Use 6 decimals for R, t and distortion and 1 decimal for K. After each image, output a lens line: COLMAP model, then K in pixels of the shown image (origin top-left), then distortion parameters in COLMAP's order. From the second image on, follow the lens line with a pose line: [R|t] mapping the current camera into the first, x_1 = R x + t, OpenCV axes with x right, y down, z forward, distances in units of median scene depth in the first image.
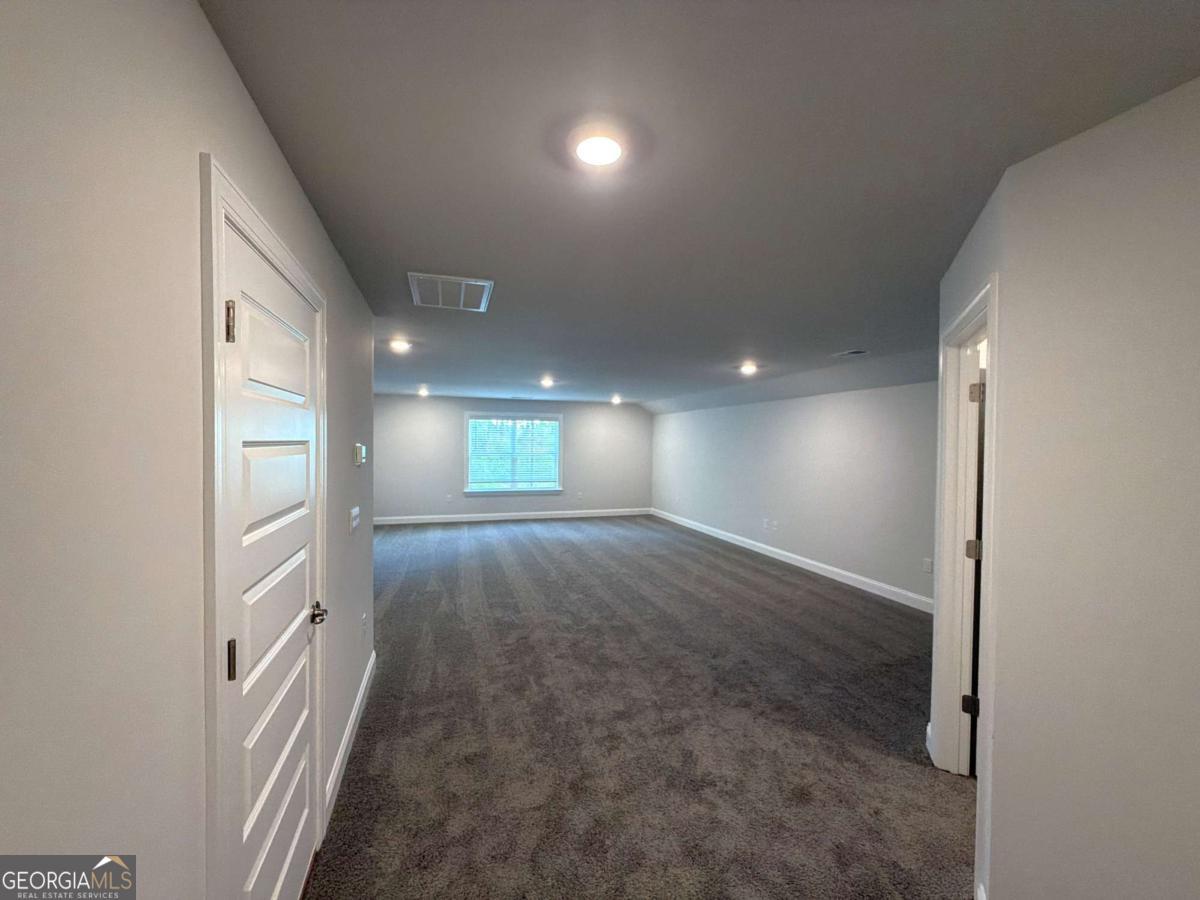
lens RADIAL K [[478.9, 0, 598.8], [0, 478.9, 447.9], [0, 0, 1]] dist [0.000403, 0.000139]
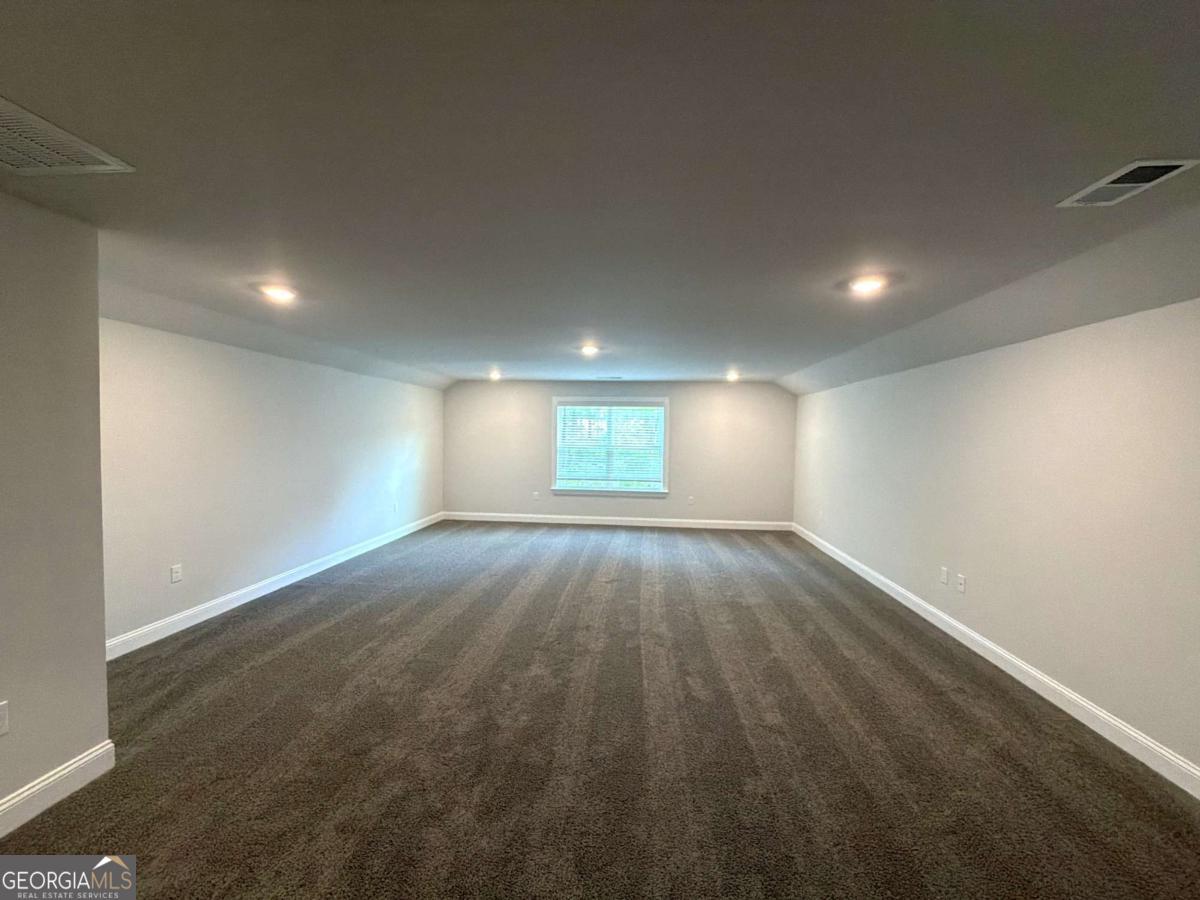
lens RADIAL K [[478.9, 0, 601.5], [0, 478.9, 451.9], [0, 0, 1]] dist [0.000403, 0.000139]
pose [[0.919706, 0.018288, -0.392181, 0.162244], [-0.009312, 0.999650, 0.024777, 0.001335], [0.392497, -0.019135, 0.919554, 0.266621]]
